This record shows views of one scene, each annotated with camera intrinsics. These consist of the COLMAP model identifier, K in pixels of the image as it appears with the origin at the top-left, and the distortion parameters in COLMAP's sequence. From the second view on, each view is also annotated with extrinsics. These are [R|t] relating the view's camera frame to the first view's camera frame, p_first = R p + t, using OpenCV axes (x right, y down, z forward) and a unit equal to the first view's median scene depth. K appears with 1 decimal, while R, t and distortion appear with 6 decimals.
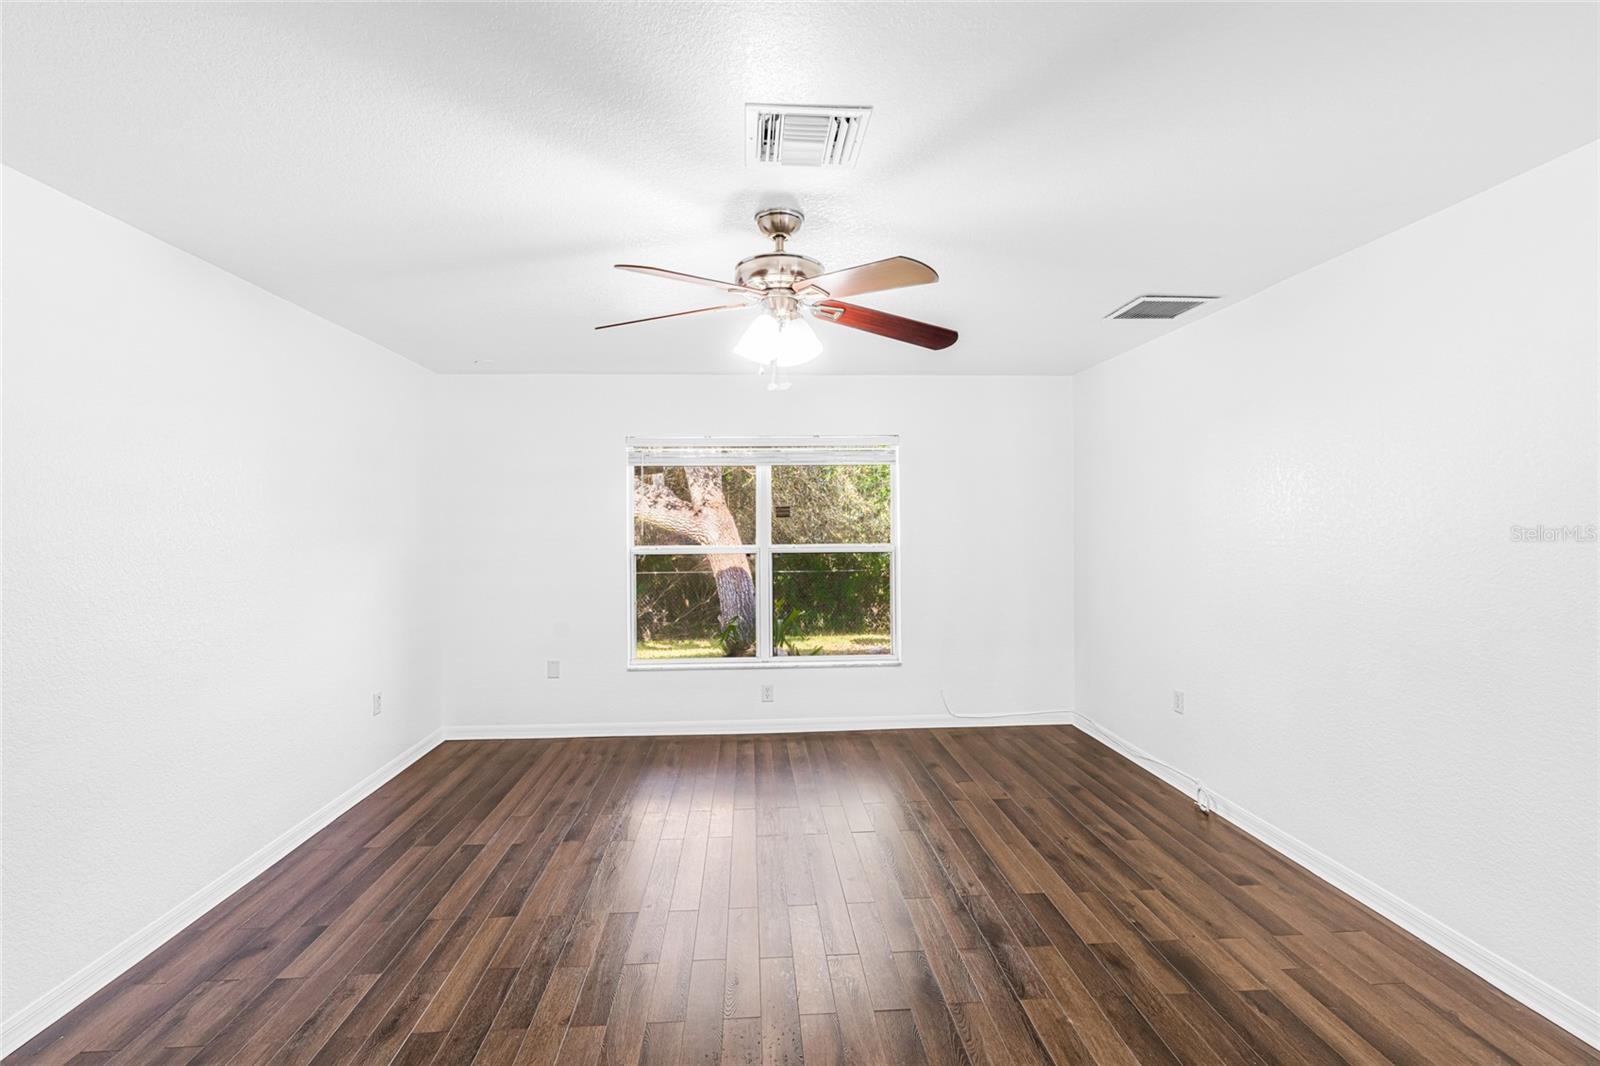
lens RADIAL K [[731.9, 0, 800.1], [0, 731.9, 528.3], [0, 0, 1]] dist [-0.011235, 0.003862]
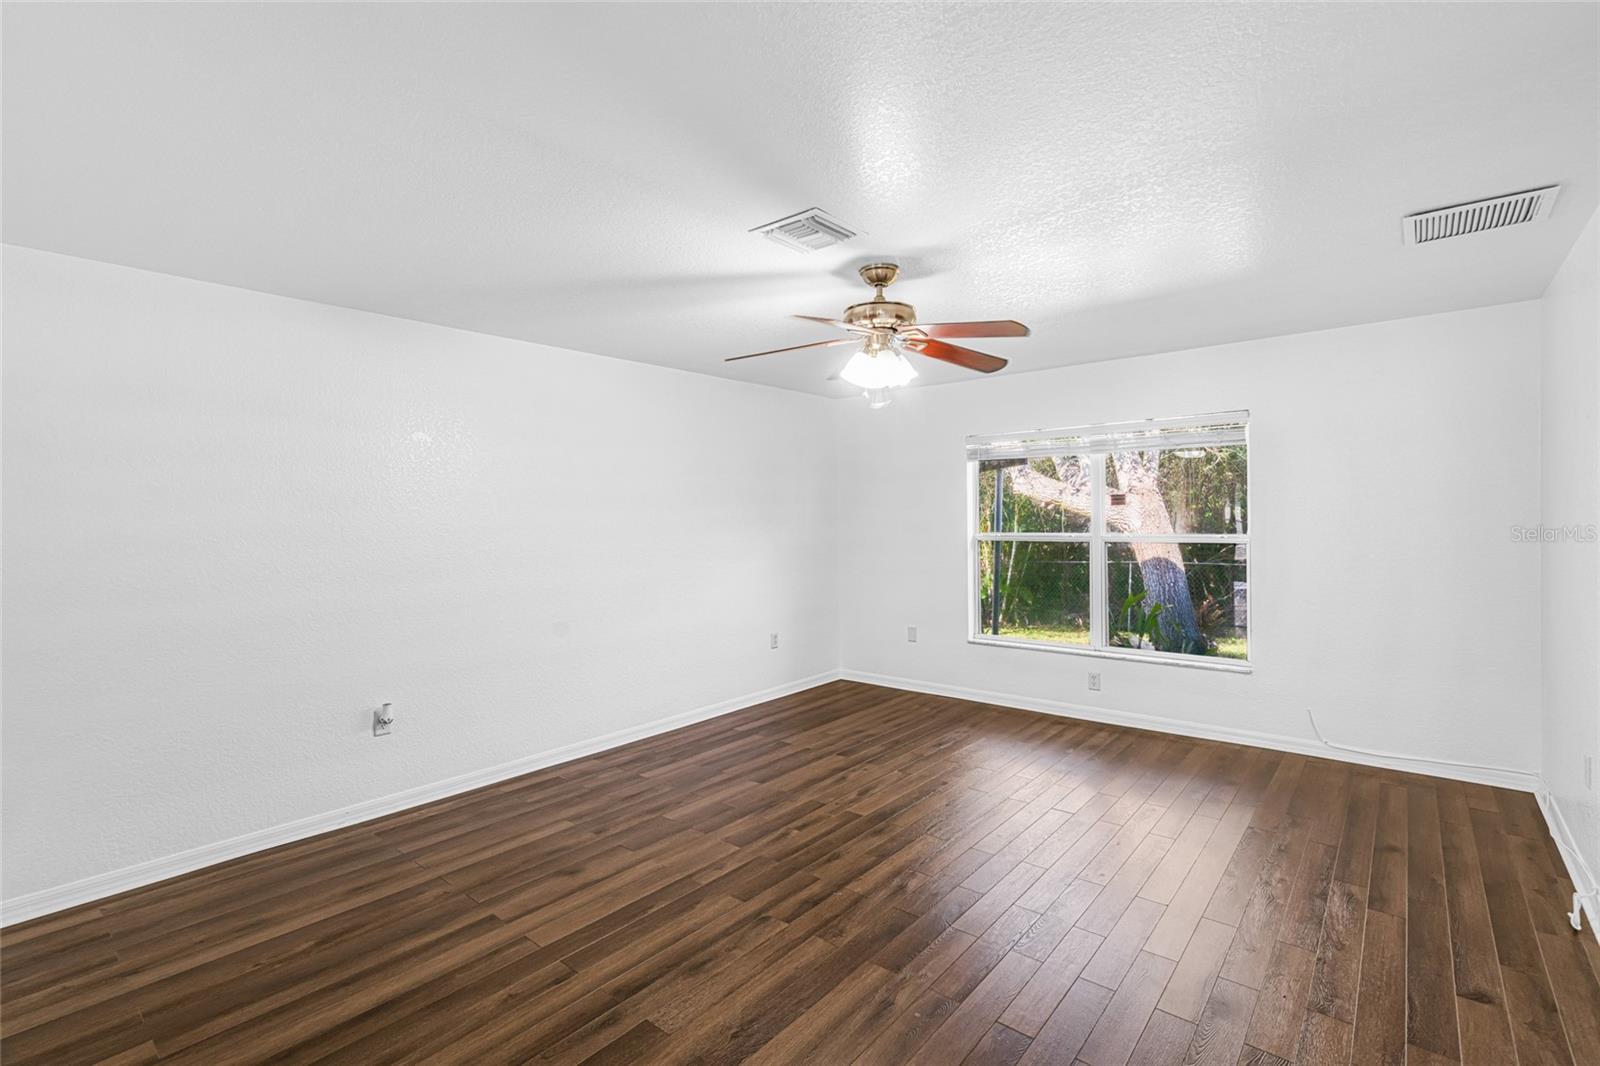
lens RADIAL K [[731.9, 0, 796.0], [0, 731.9, 525.0], [0, 0, 1]] dist [-0.011235, 0.003862]
pose [[0.722690, 0.006683, -0.691140, 0.380335], [0.004446, 0.999888, 0.014317, -0.006476], [0.691158, -0.013420, 0.722579, -0.006571]]
